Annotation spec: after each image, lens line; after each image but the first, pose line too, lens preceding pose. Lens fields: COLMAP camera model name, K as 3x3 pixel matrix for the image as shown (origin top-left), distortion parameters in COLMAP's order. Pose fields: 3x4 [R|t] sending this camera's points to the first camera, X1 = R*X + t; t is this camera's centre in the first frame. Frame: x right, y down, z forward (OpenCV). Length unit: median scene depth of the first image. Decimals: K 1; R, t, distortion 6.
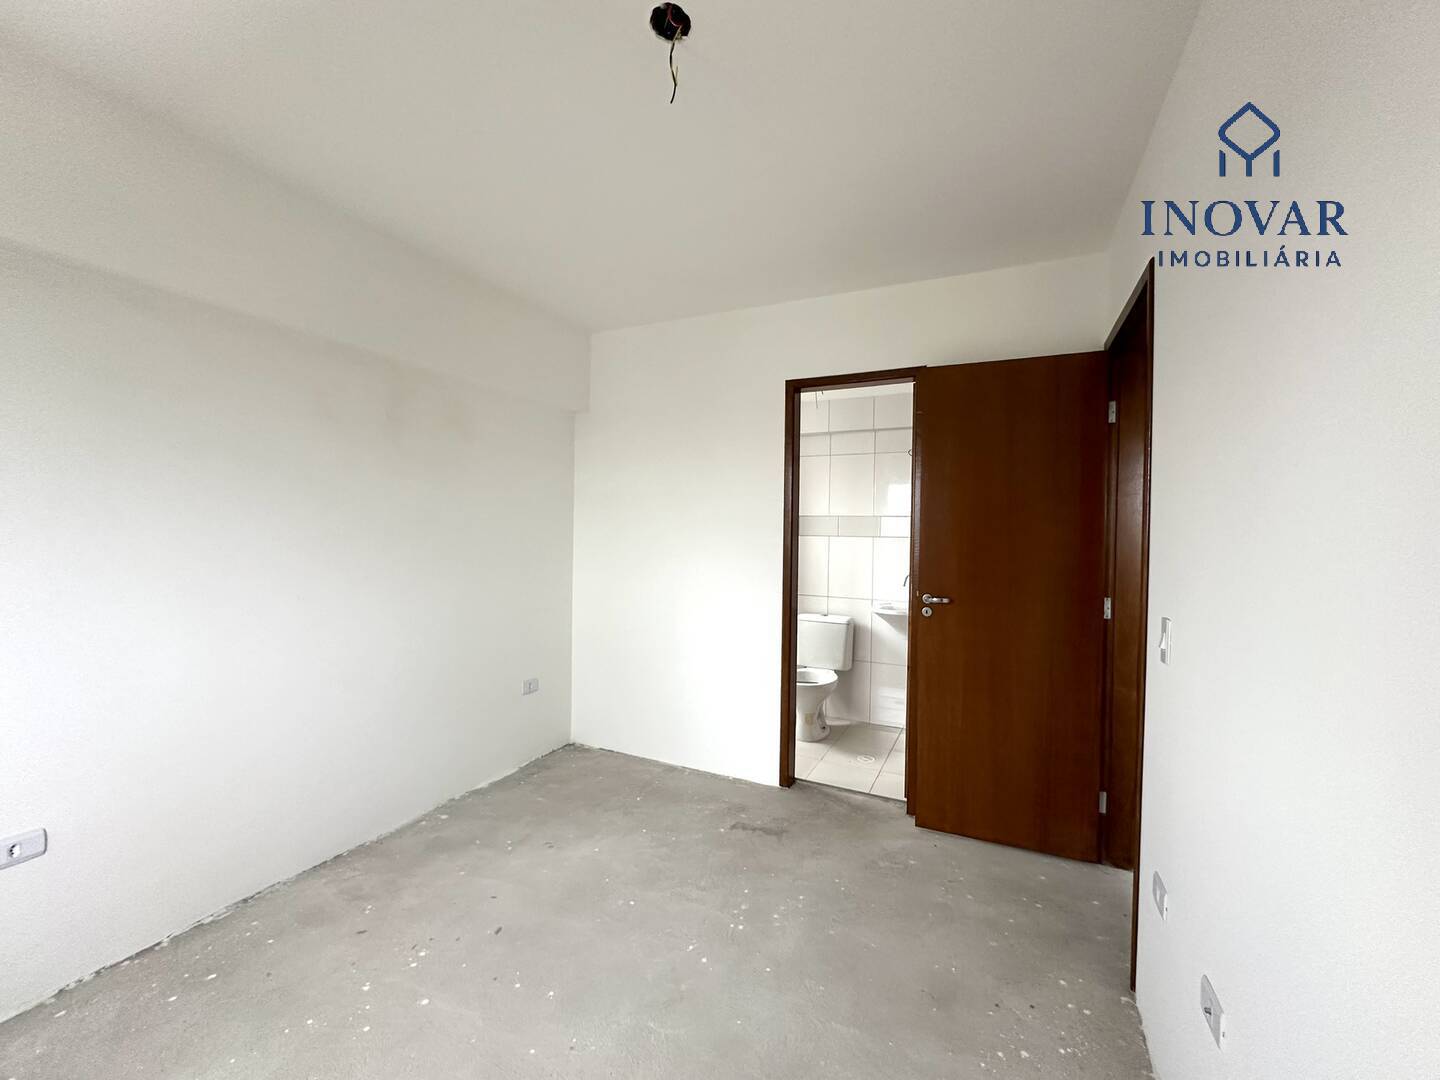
lens RADIAL K [[581.1, 0, 720.0], [0, 581.1, 539.2], [0, 0, 1]] dist [-0.005022, 0.001092]
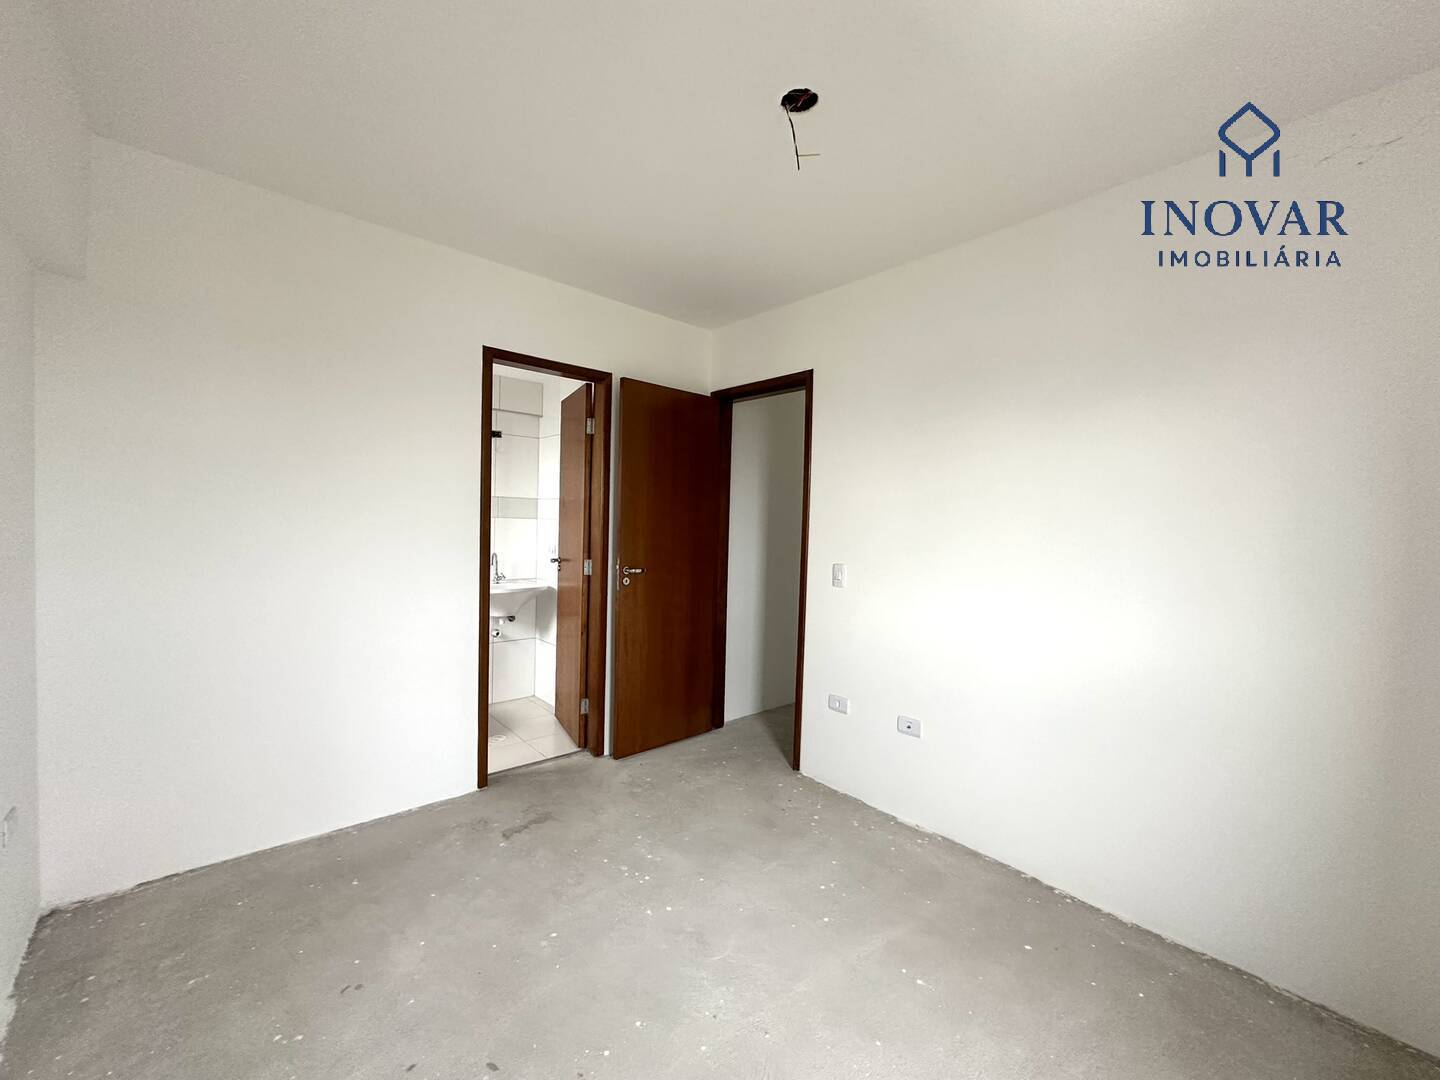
lens RADIAL K [[581.1, 0, 720.7], [0, 581.1, 538.5], [0, 0, 1]] dist [-0.005022, 0.001092]
pose [[0.387200, -0.032680, 0.921417, -0.642269], [-0.008681, 0.999198, 0.039087, -0.012388], [-0.921955, -0.023133, 0.386605, 0.328728]]
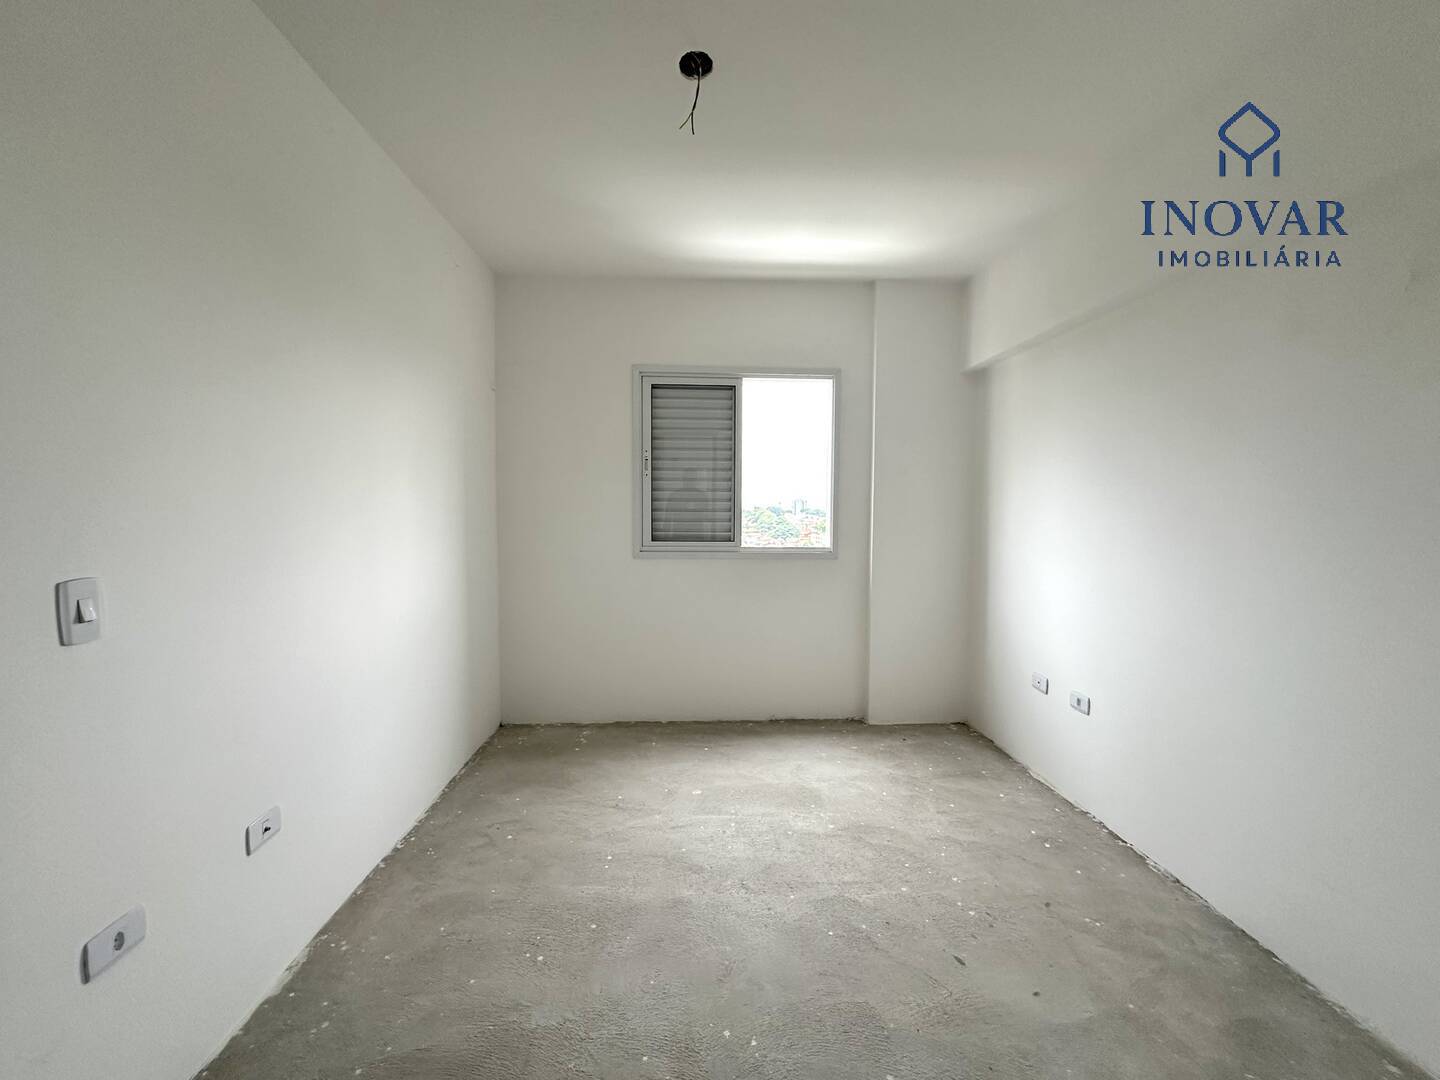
lens RADIAL K [[581.1, 0, 720.1], [0, 581.1, 538.8], [0, 0, 1]] dist [-0.005022, 0.001092]
pose [[-0.874725, 0.007462, -0.484563, 0.228885], [-0.026271, 0.997681, 0.062787, 0.011792], [0.483908, 0.067652, -0.872500, 1.066429]]
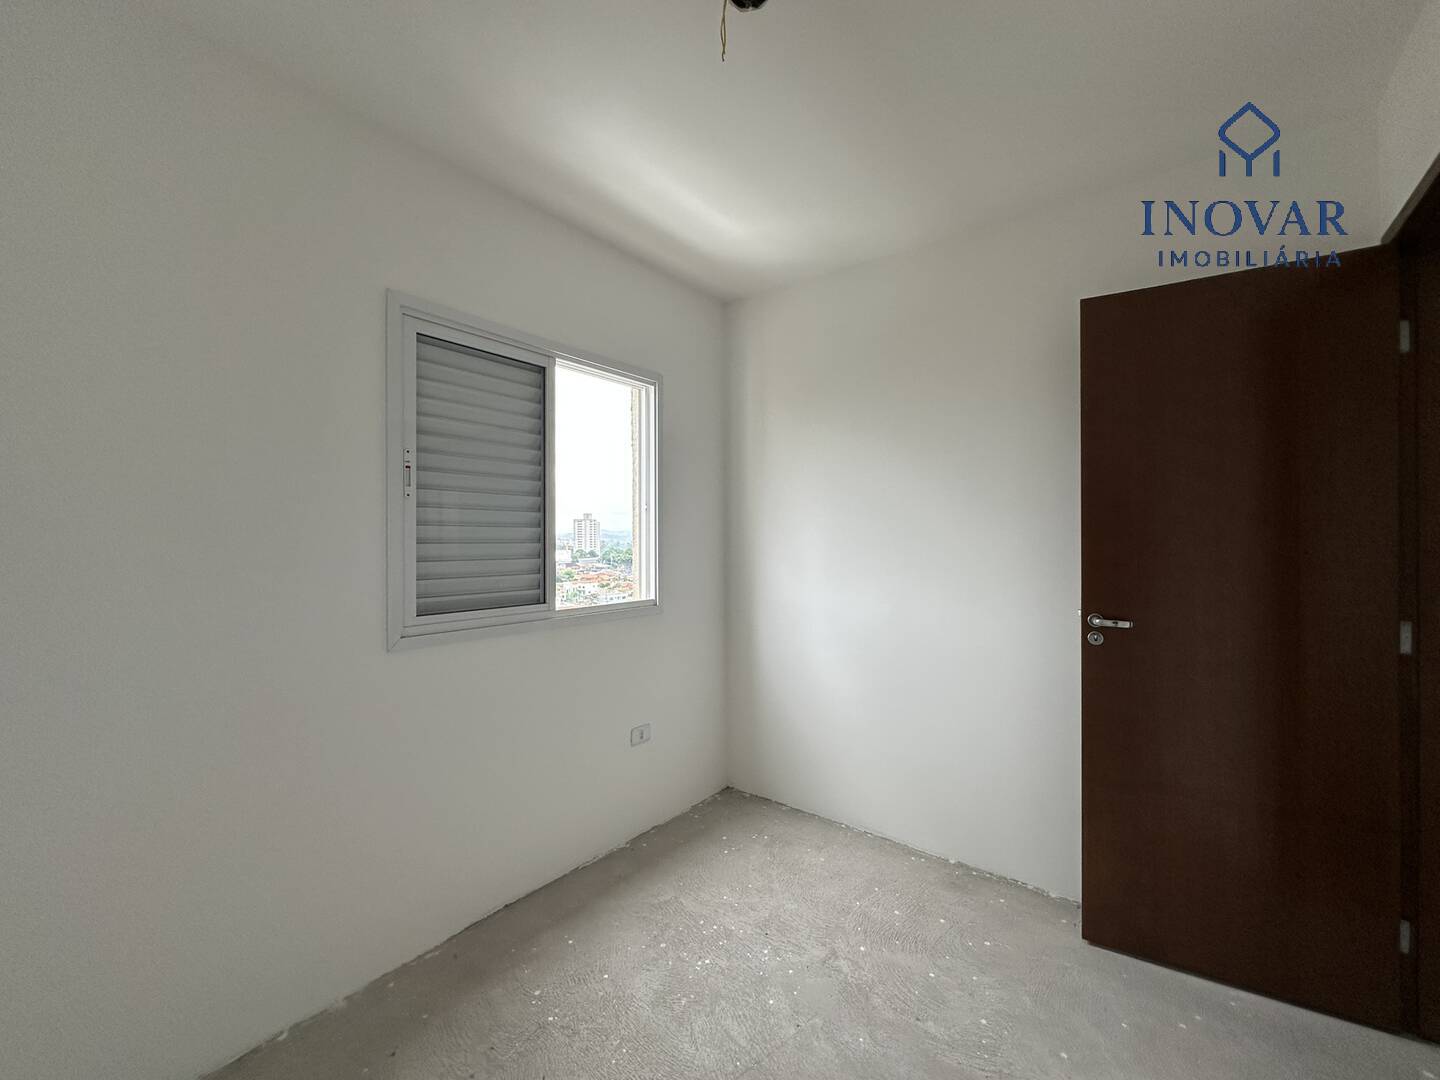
lens RADIAL K [[581.1, 0, 720.7], [0, 581.1, 538.6], [0, 0, 1]] dist [-0.005022, 0.001092]
pose [[-0.227486, -0.014290, -0.973677, 0.335785], [-0.016308, 0.999808, -0.010864, 0.008888], [0.973645, 0.013407, -0.227675, 0.420882]]
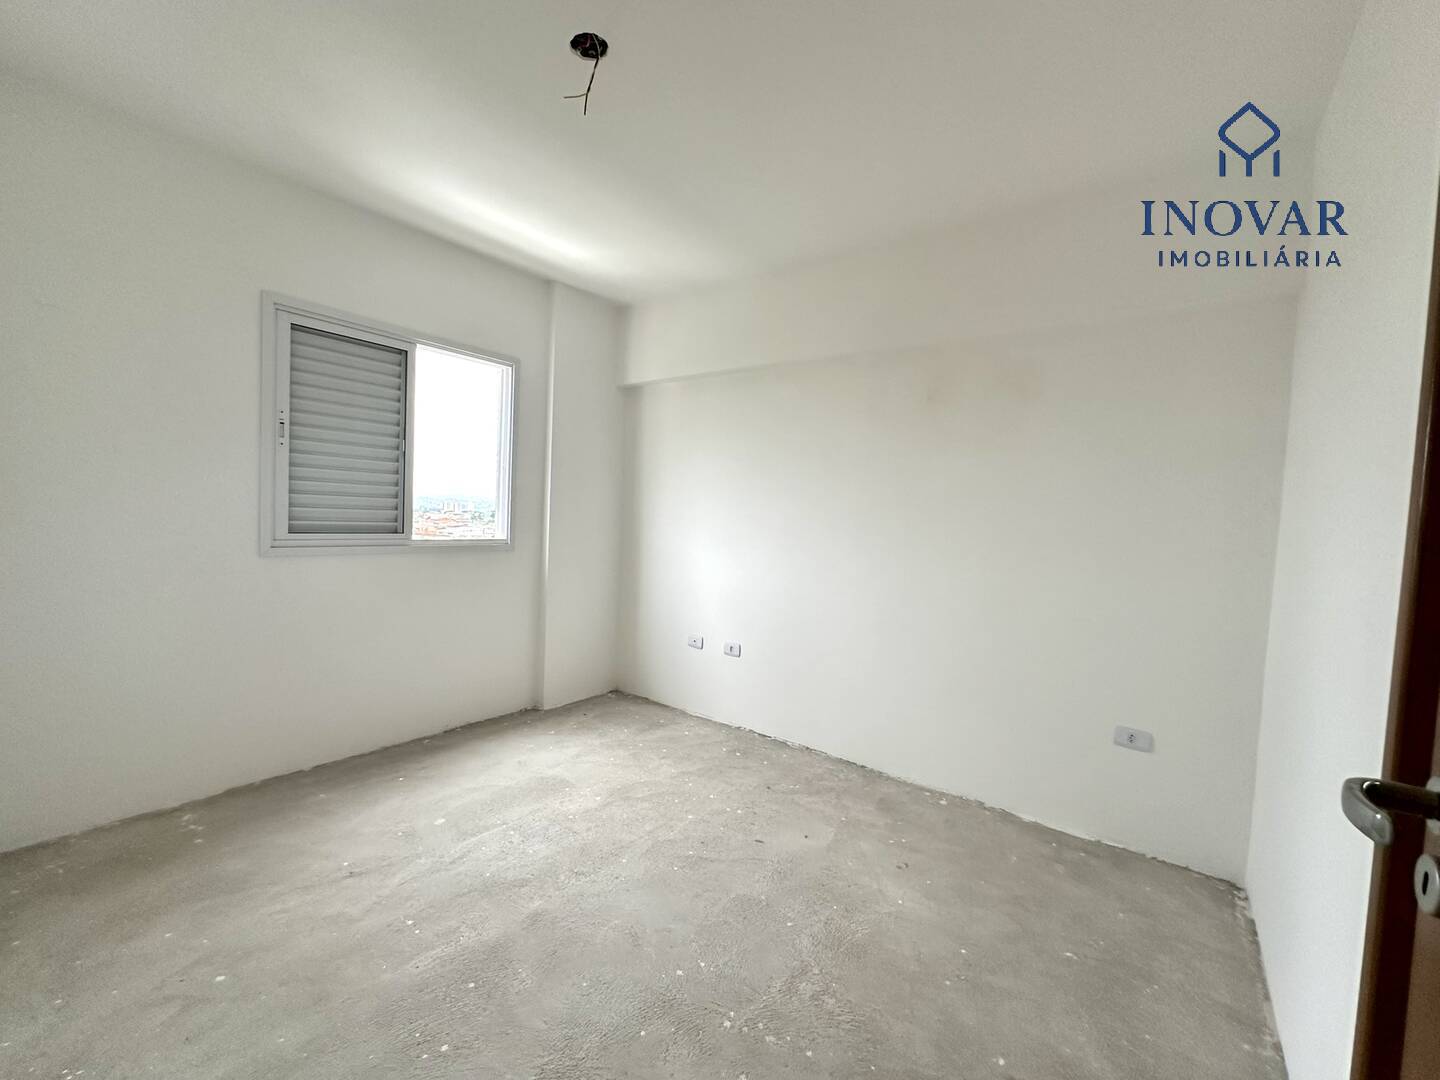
lens RADIAL K [[581.1, 0, 722.7], [0, 581.1, 539.1], [0, 0, 1]] dist [-0.005022, 0.001092]
pose [[-0.201288, 0.019734, -0.979333, 0.518480], [-0.063580, 0.997425, 0.033166, 0.032808], [0.977466, 0.068942, -0.199515, 0.780028]]
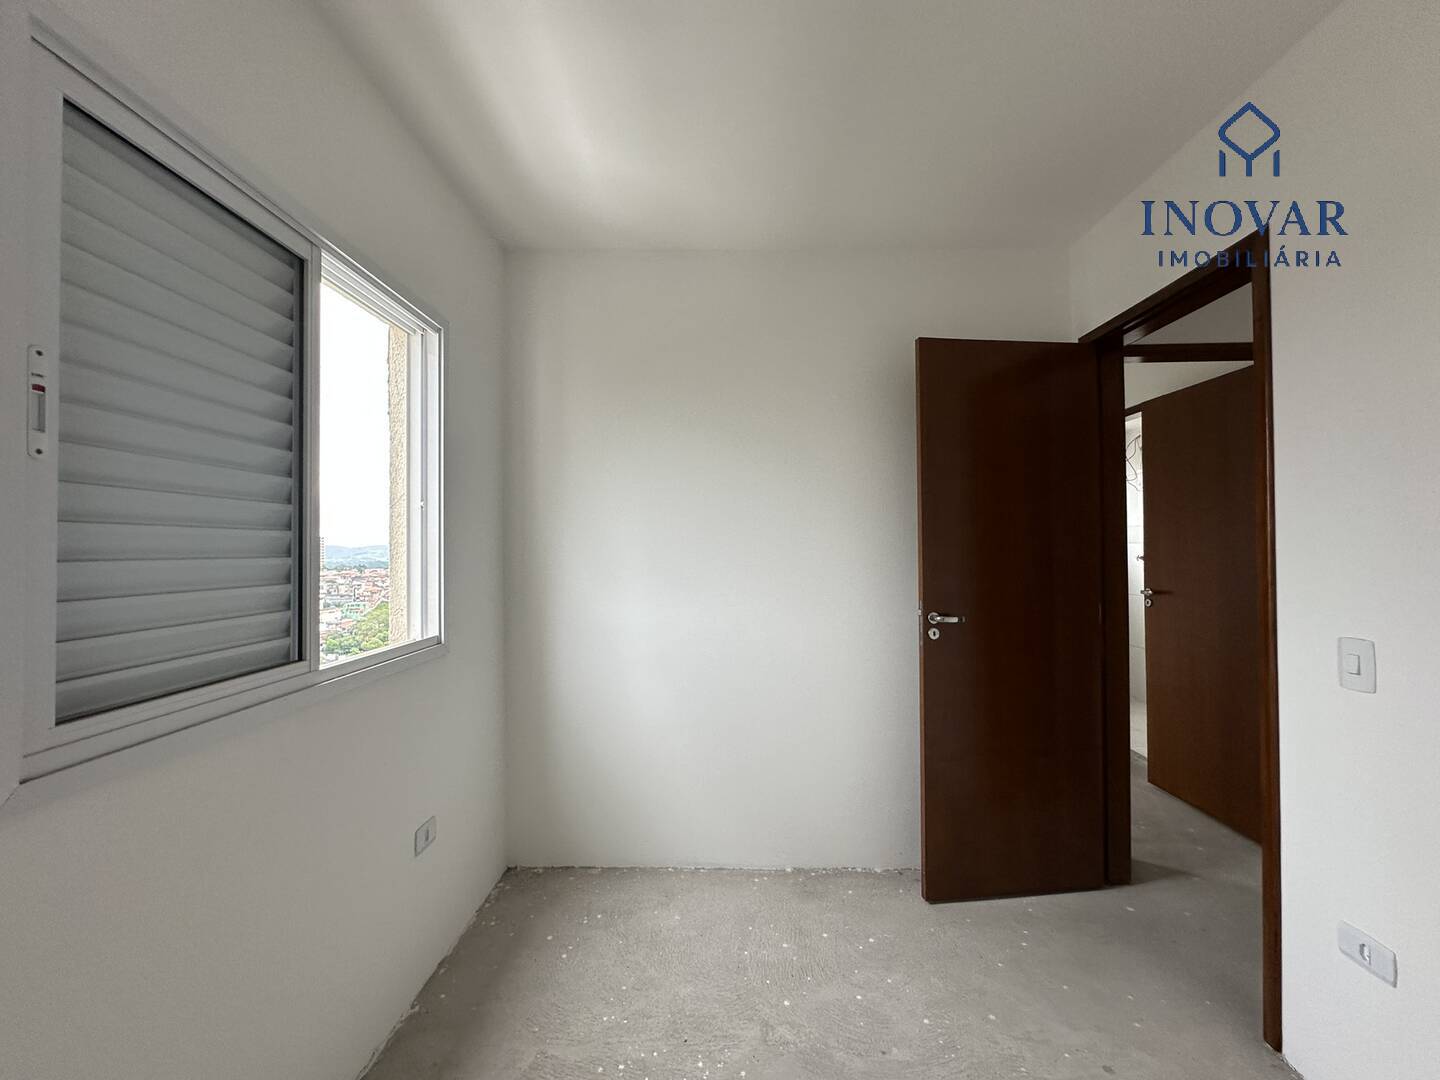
lens RADIAL K [[581.1, 0, 720.4], [0, 581.1, 540.1], [0, 0, 1]] dist [-0.005022, 0.001092]
pose [[0.406134, -0.029039, -0.913352, 0.174925], [-0.001142, 0.999478, -0.032285, 0.010993], [0.913813, 0.014155, 0.405889, 0.118199]]
